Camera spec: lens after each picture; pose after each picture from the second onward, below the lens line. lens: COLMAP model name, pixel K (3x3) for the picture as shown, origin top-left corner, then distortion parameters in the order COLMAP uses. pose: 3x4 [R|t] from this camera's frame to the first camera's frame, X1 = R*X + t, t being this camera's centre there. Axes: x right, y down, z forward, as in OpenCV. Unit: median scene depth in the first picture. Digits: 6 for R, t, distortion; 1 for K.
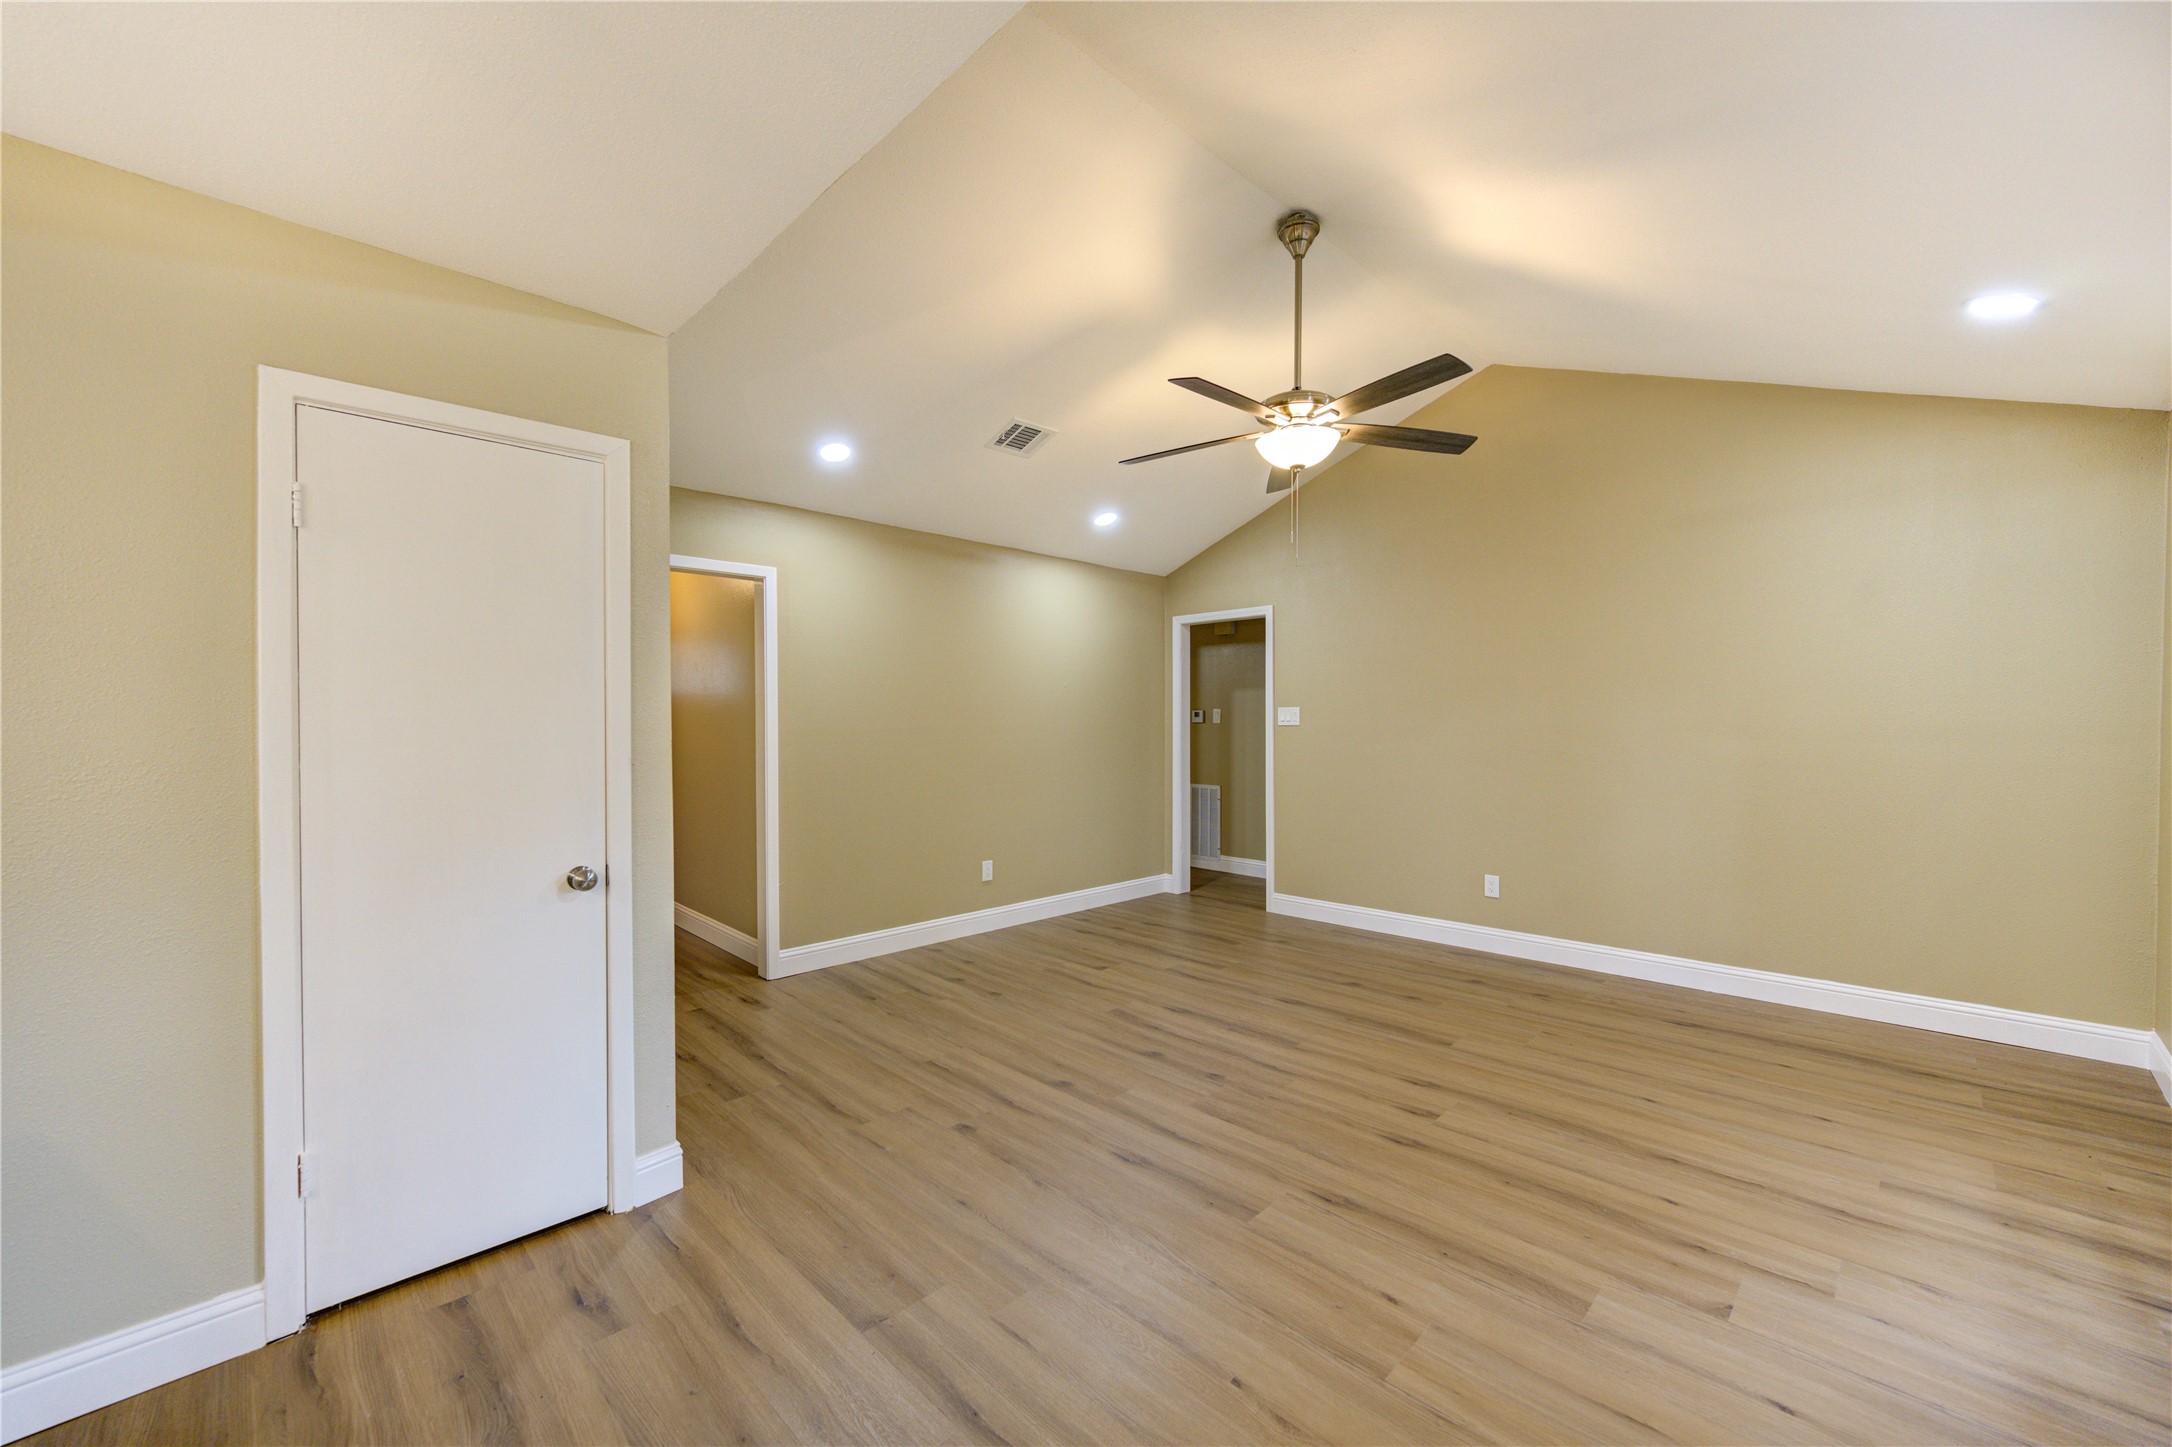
lens RADIAL K [[845.5, 0, 1094.3], [0, 845.5, 729.7], [0, 0, 1]] dist [0.007466, 0.000062]
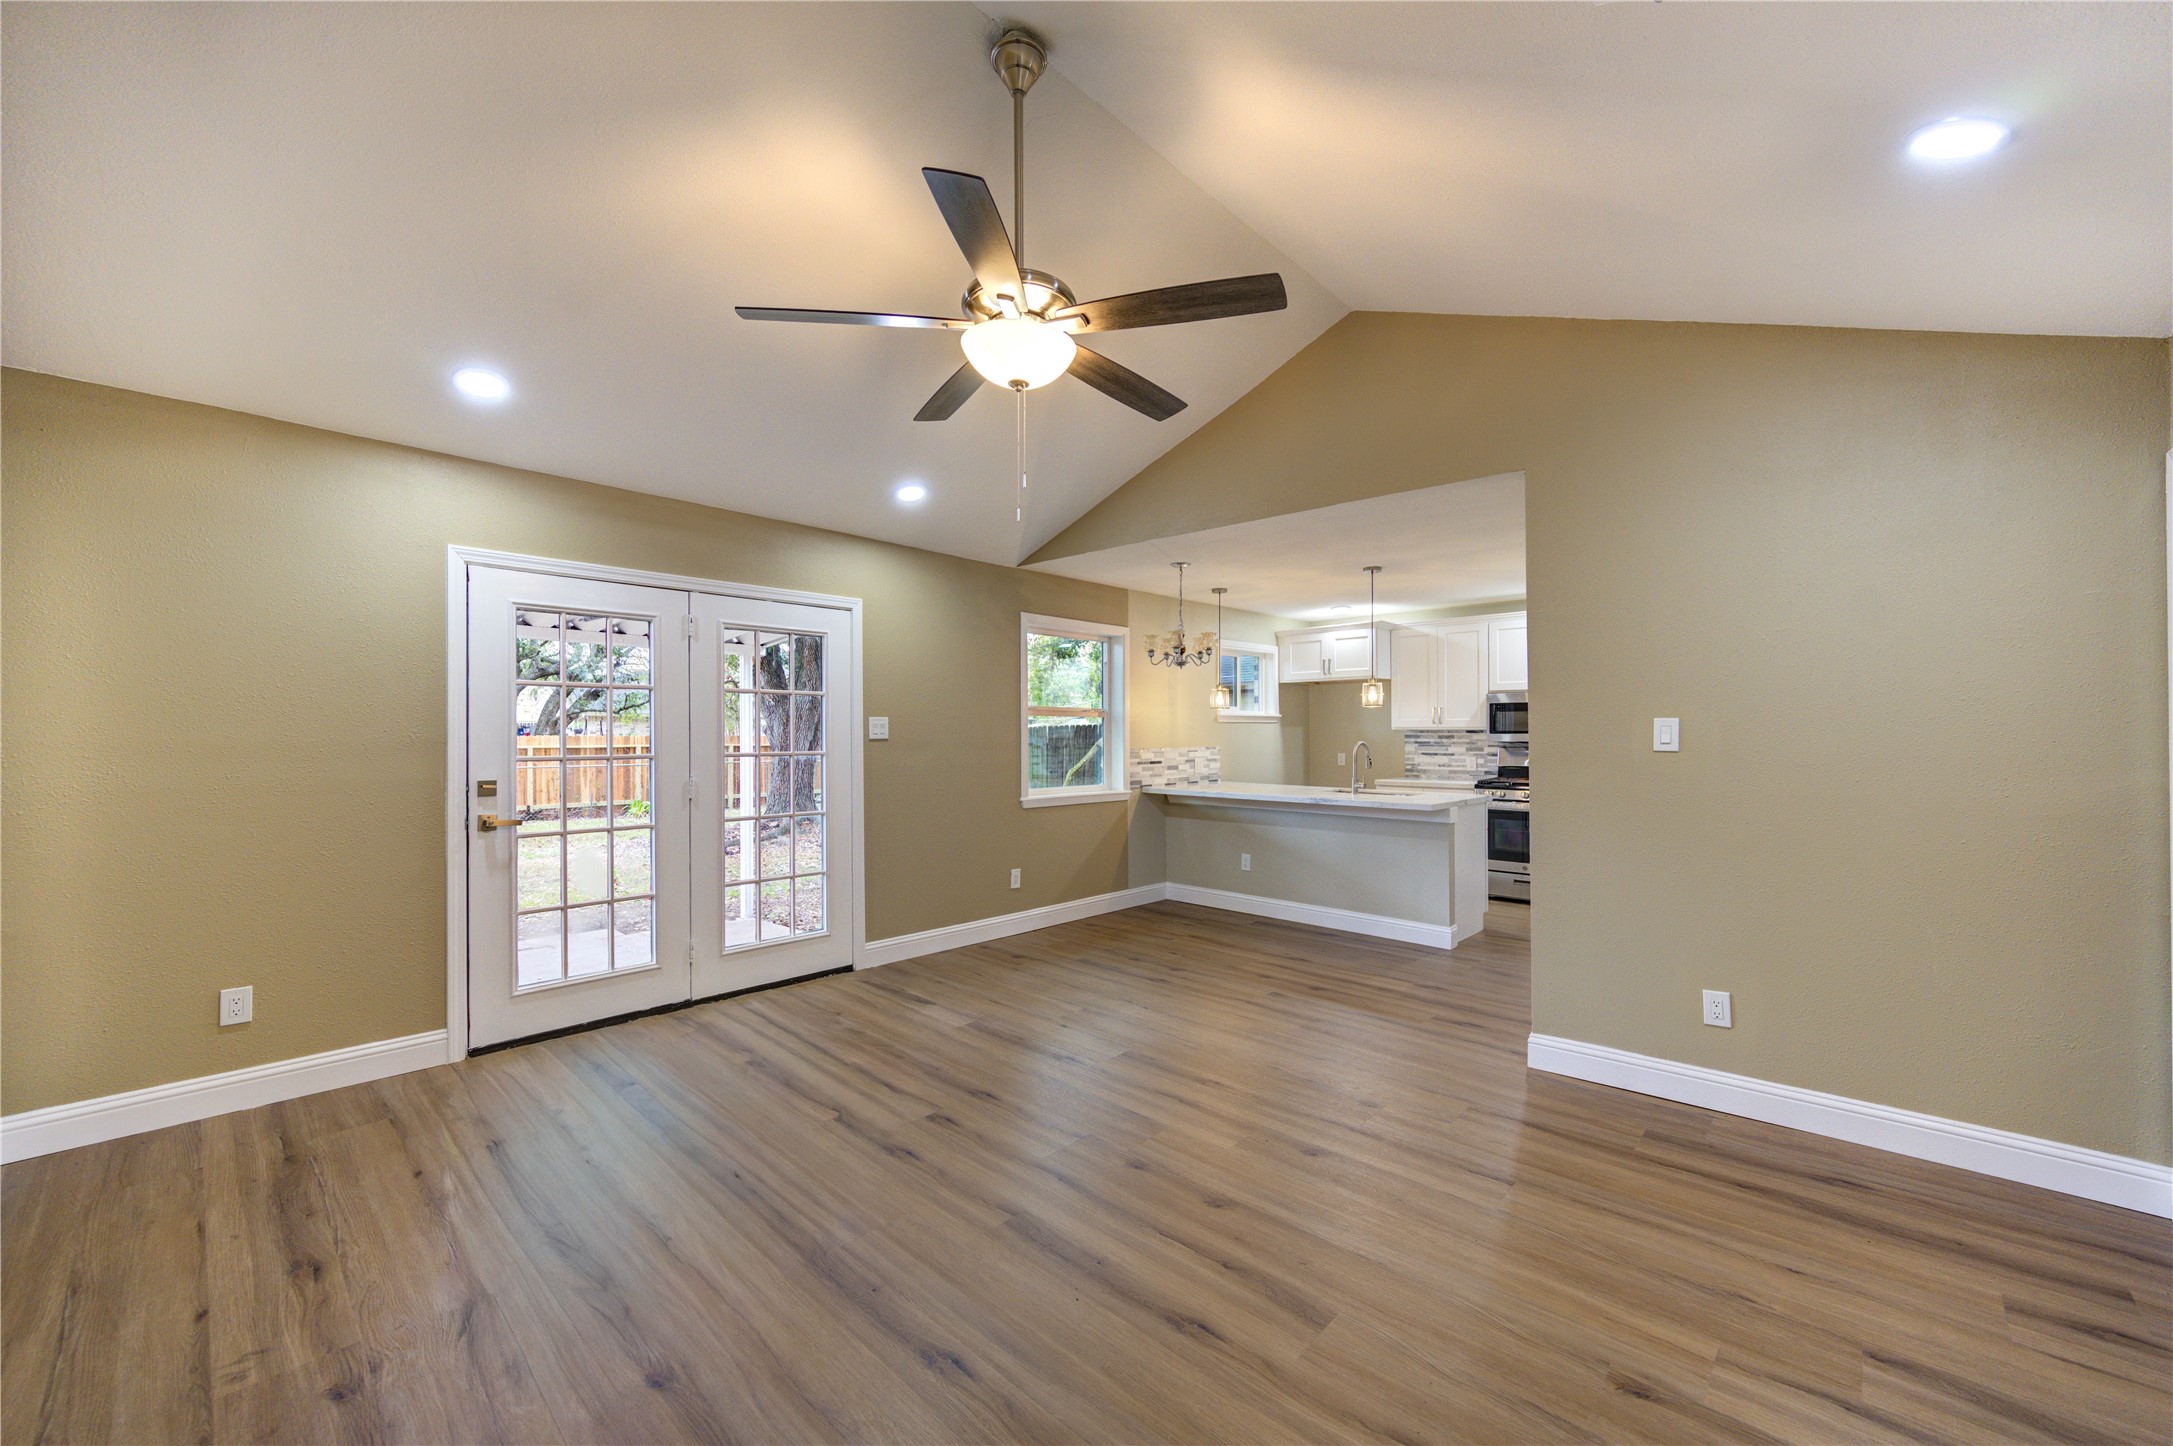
lens RADIAL K [[837.6, 0, 1091.9], [0, 837.6, 730.9], [0, 0, 1]] dist [0.002497, 0.000024]
pose [[-0.999551, 0.002198, -0.029877, 0.199196], [0.001829, 0.999922, 0.012382, -0.024052], [0.029902, 0.012322, -0.999477, 1.714551]]
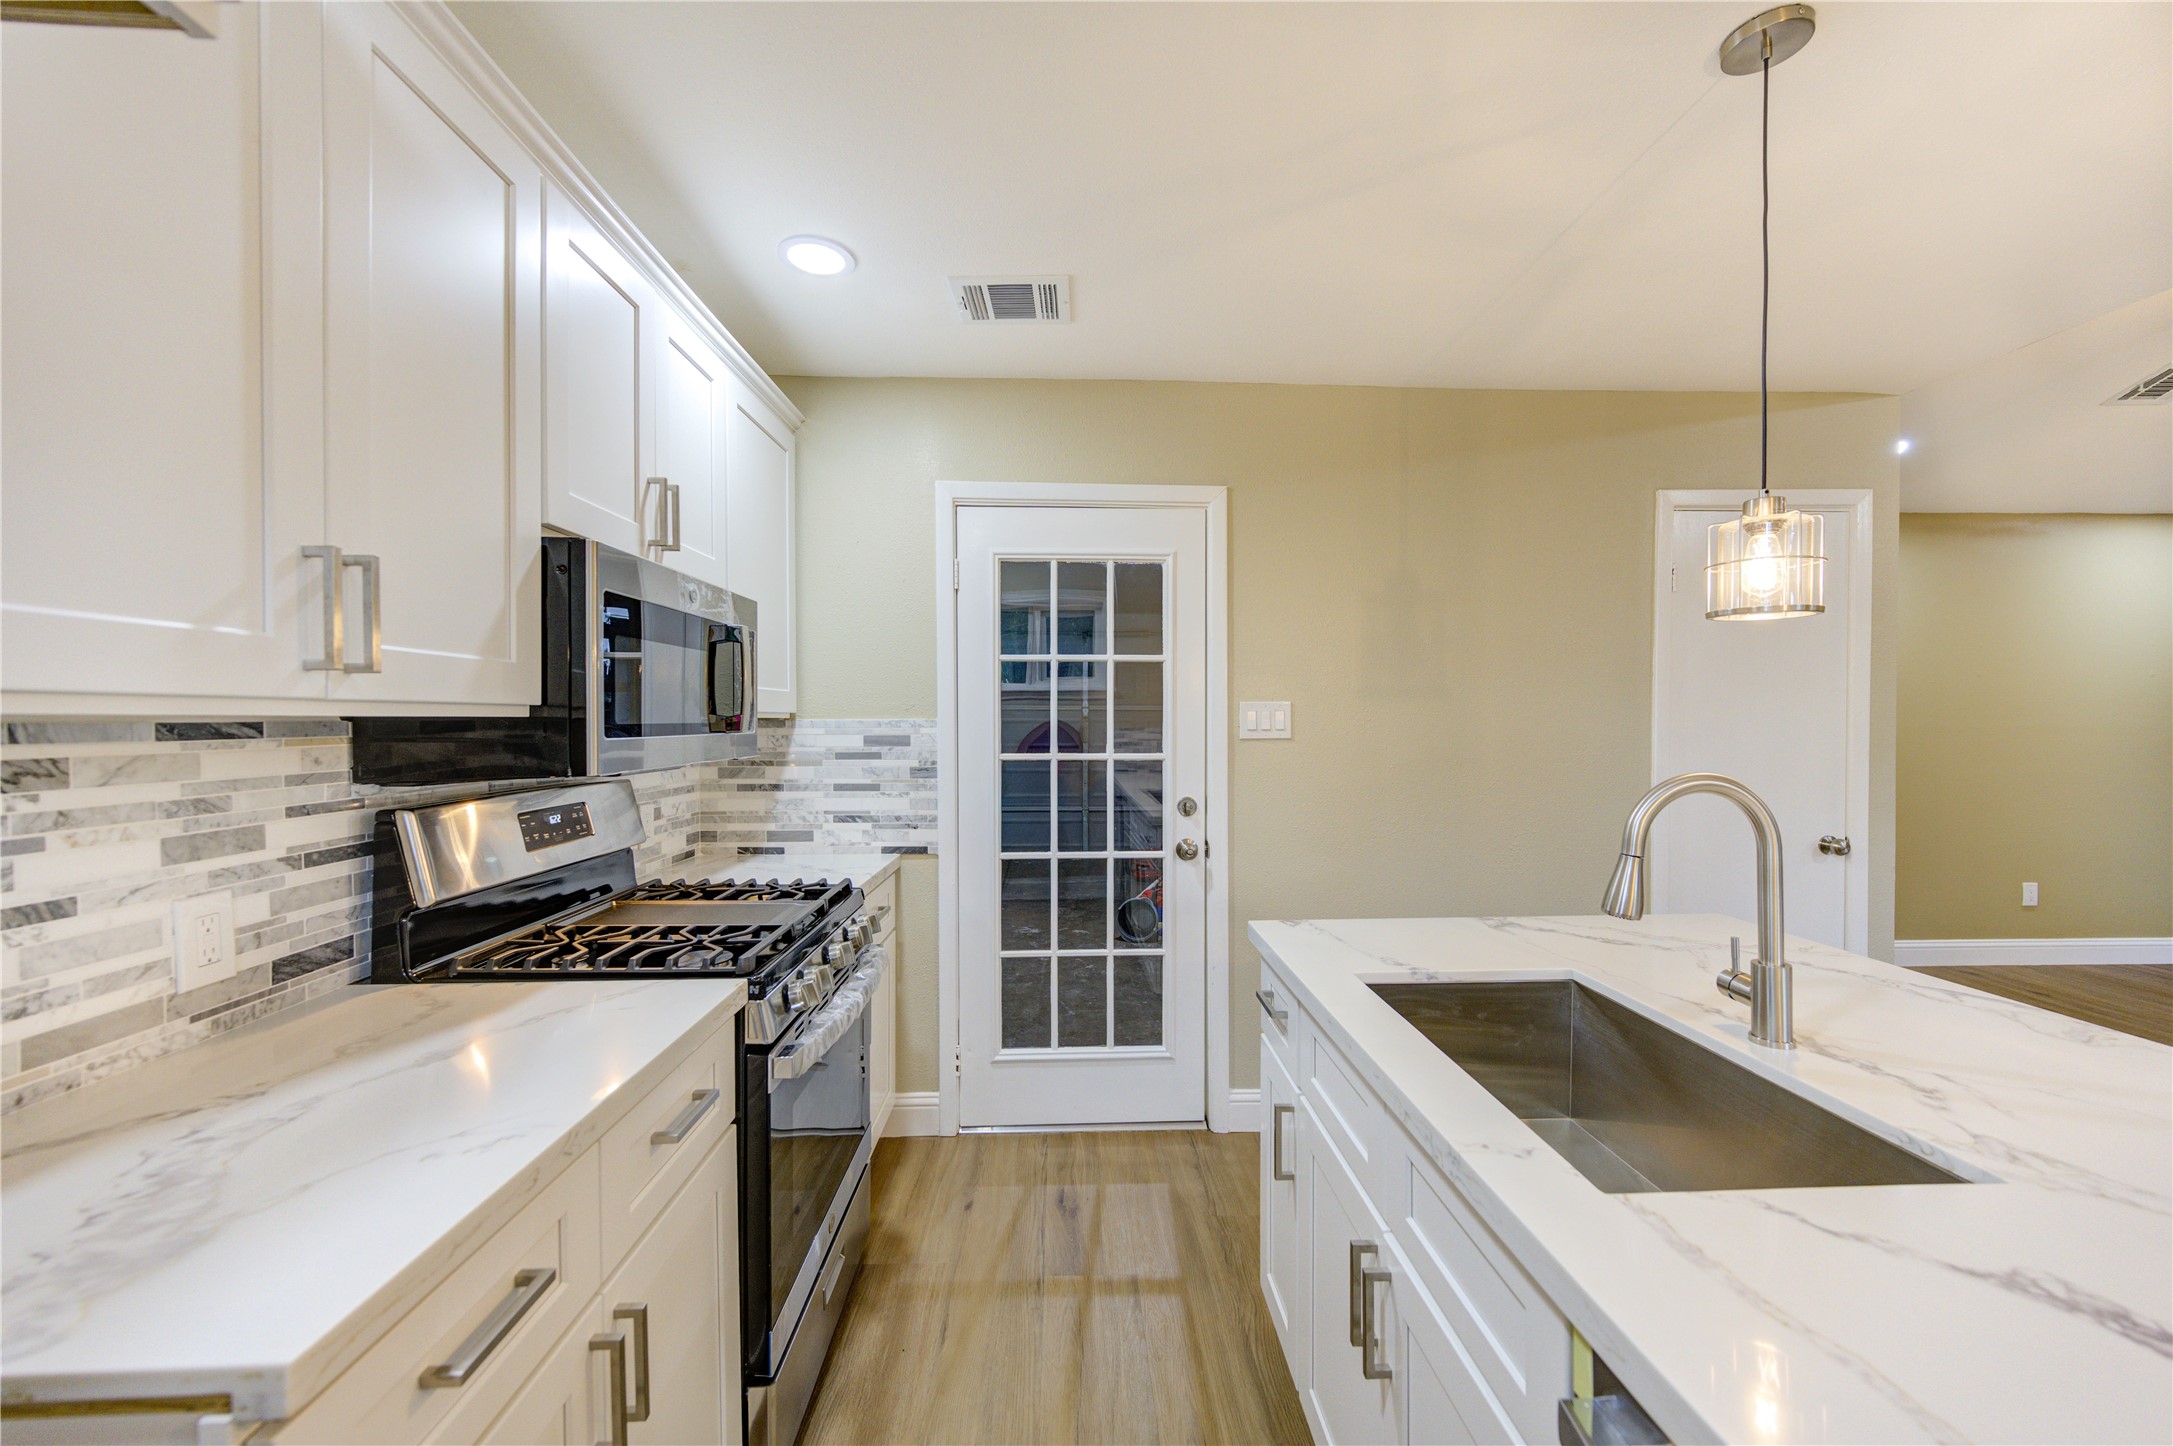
lens RADIAL K [[845.9, 0, 1094.8], [0, 845.9, 729.2], [0, 0, 1]] dist [0.007466, 0.000062]
pose [[0.731253, 0.009242, -0.682043, -0.362379], [-0.007310, 0.999957, 0.005712, 0.001448], [0.682067, 0.000809, 0.731290, -0.447059]]
